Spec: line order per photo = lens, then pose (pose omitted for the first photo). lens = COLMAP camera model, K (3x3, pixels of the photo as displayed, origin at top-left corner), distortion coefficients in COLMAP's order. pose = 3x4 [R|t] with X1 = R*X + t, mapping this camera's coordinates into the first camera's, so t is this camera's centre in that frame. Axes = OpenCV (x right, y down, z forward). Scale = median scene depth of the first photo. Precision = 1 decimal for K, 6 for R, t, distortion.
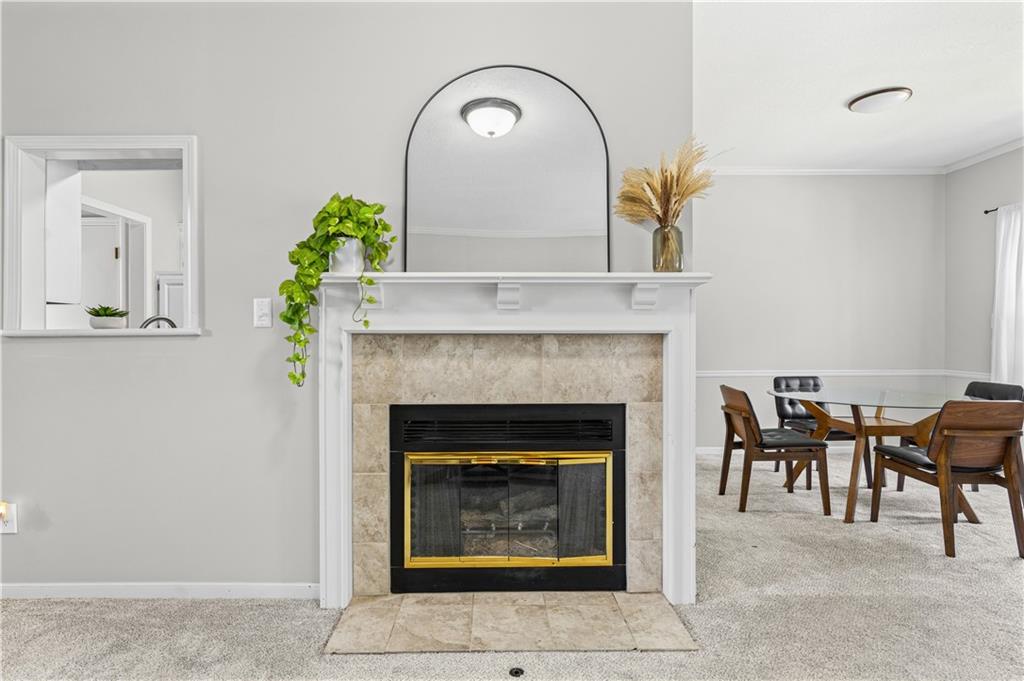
lens RADIAL K [[524.5, 0, 507.0], [0, 524.5, 340.9], [0, 0, 1]] dist [-0.000725, 0.000032]
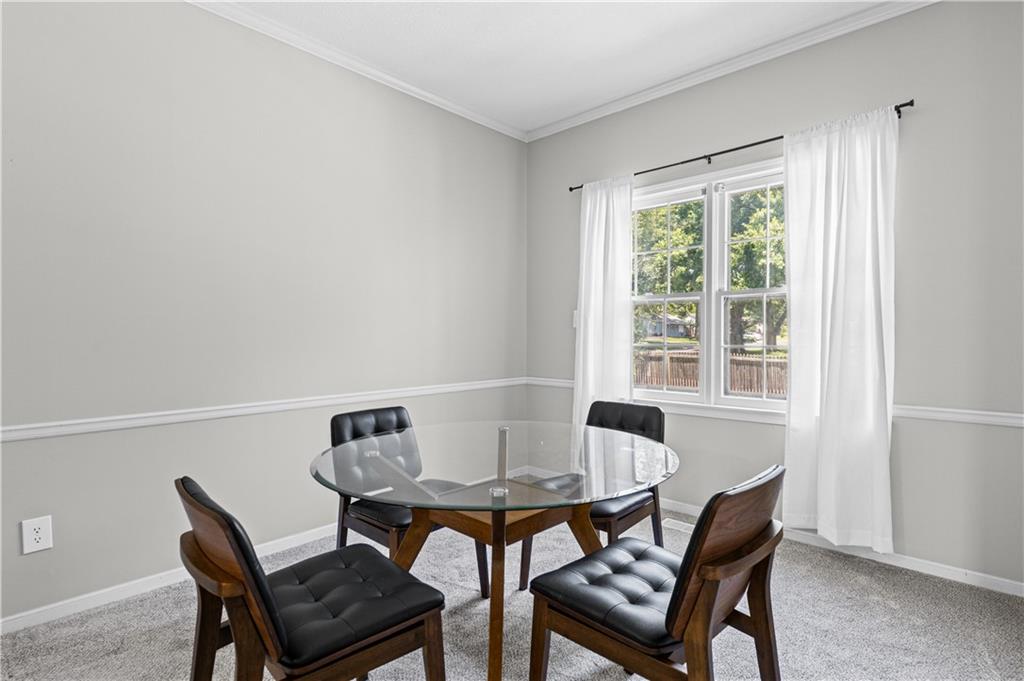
lens RADIAL K [[524.5, 0, 507.0], [0, 524.5, 340.9], [0, 0, 1]] dist [-0.000725, 0.000032]
pose [[0.714033, -0.003919, 0.700101, 0.316715], [0.006932, 0.999975, -0.001472, -0.002996], [-0.700078, 0.005904, 0.714042, 0.593590]]
